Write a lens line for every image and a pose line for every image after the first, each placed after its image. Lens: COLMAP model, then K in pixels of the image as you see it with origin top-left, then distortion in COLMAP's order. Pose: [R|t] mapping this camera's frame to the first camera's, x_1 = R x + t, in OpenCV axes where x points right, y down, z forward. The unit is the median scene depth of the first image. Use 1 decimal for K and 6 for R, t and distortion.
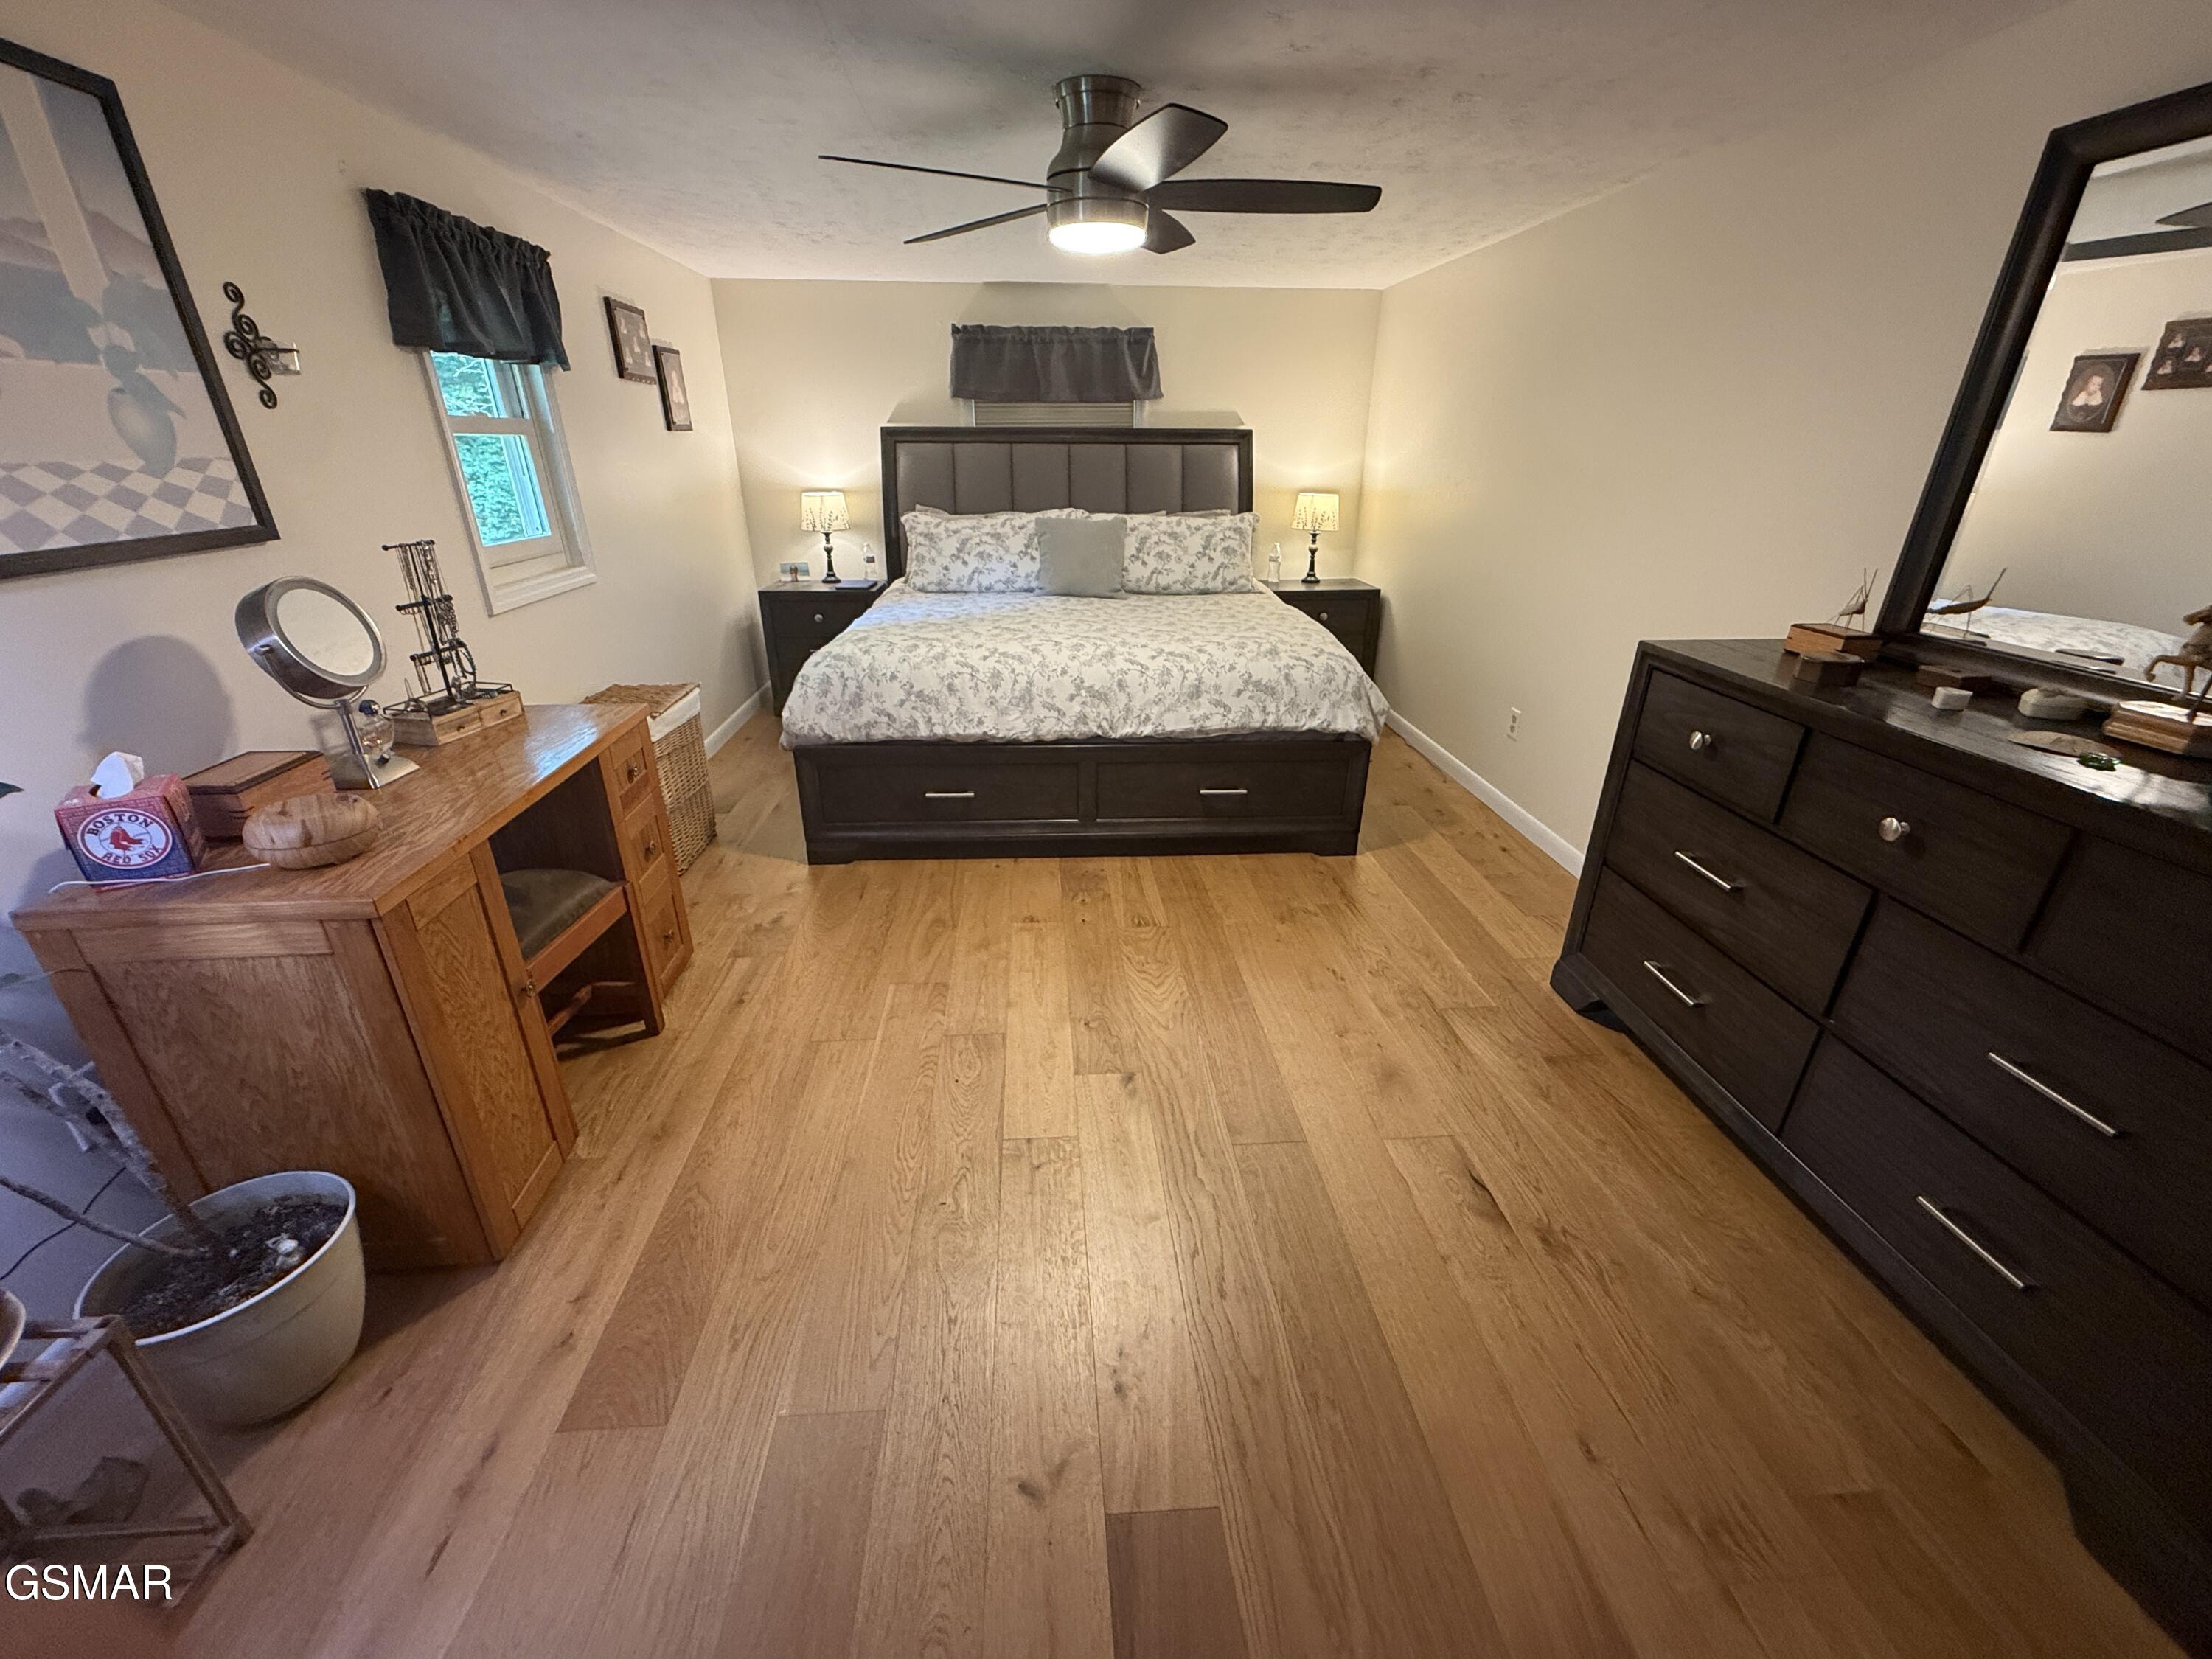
lens RADIAL K [[890.1, 0, 1102.4], [0, 890.1, 832.7], [0, 0, 1]] dist [-0.001156, -0.000087]
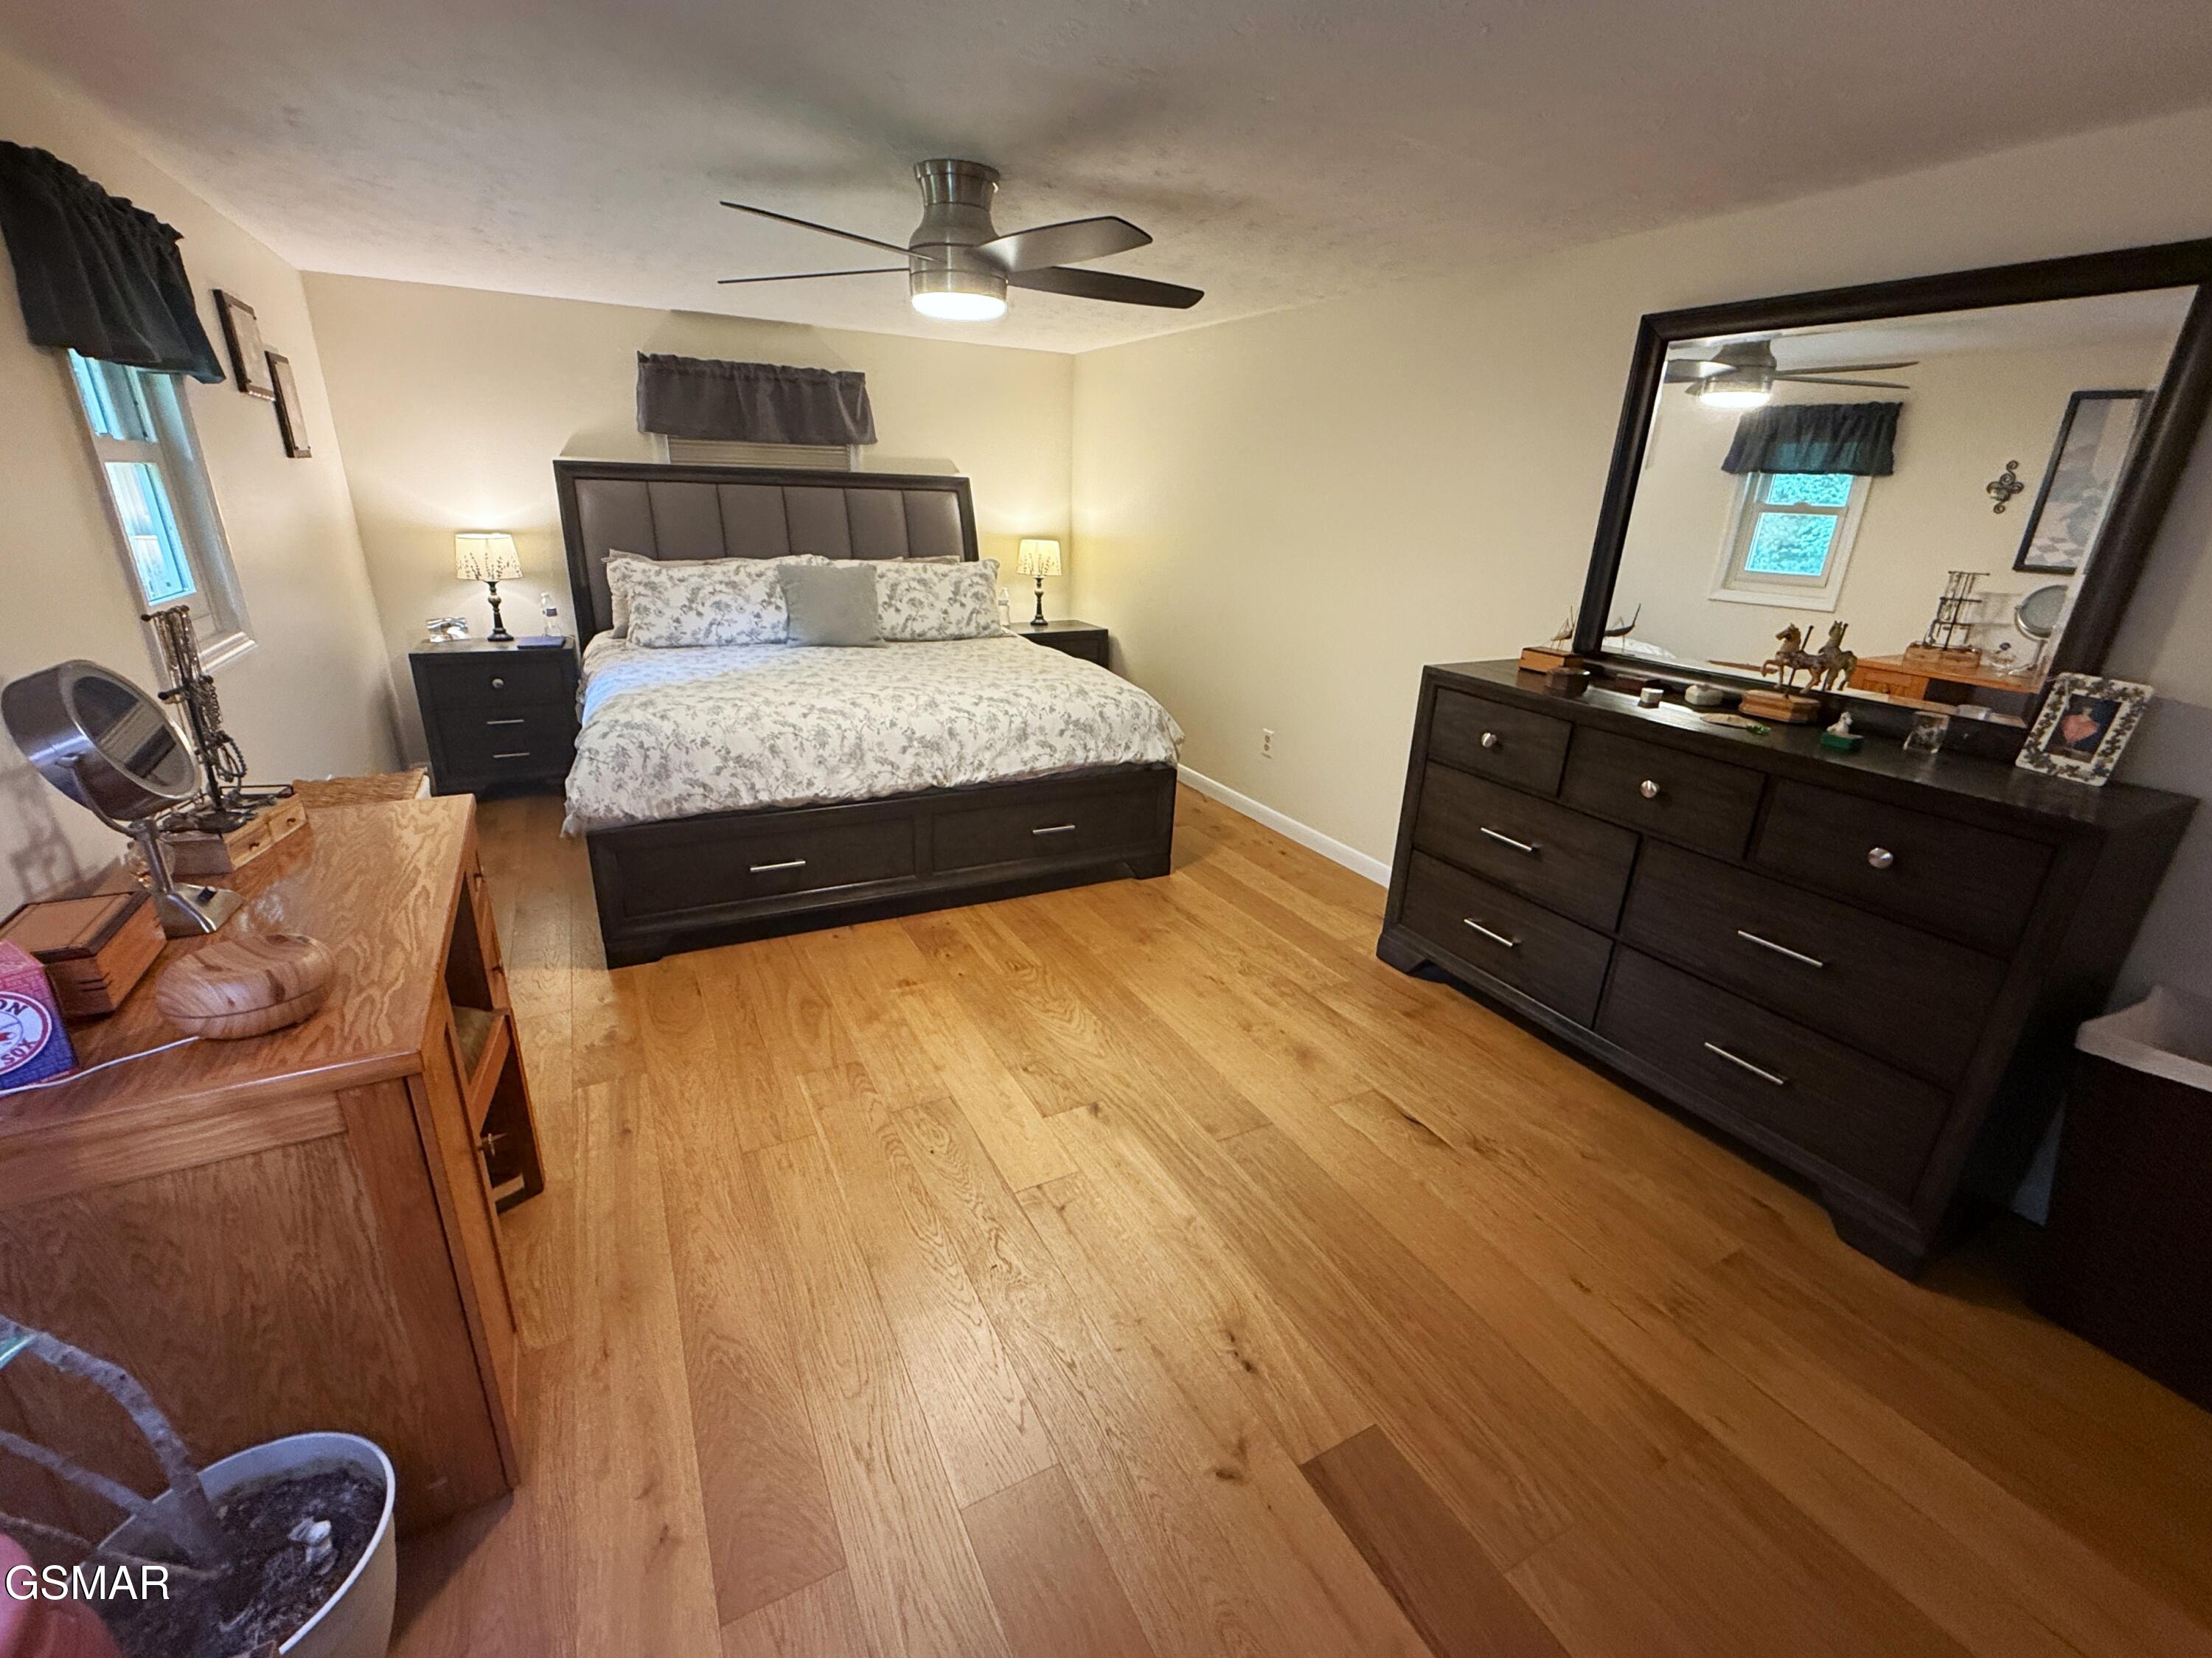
lens RADIAL K [[940.8, 0, 1106.0], [0, 940.8, 829.0], [0, 0, 1]] dist [-0.000392, -0.000141]
pose [[0.913240, -0.112299, 0.391641, -0.245232], [0.134860, 0.990395, -0.030487, -0.005674], [-0.384456, 0.080659, 0.919613, -0.019132]]
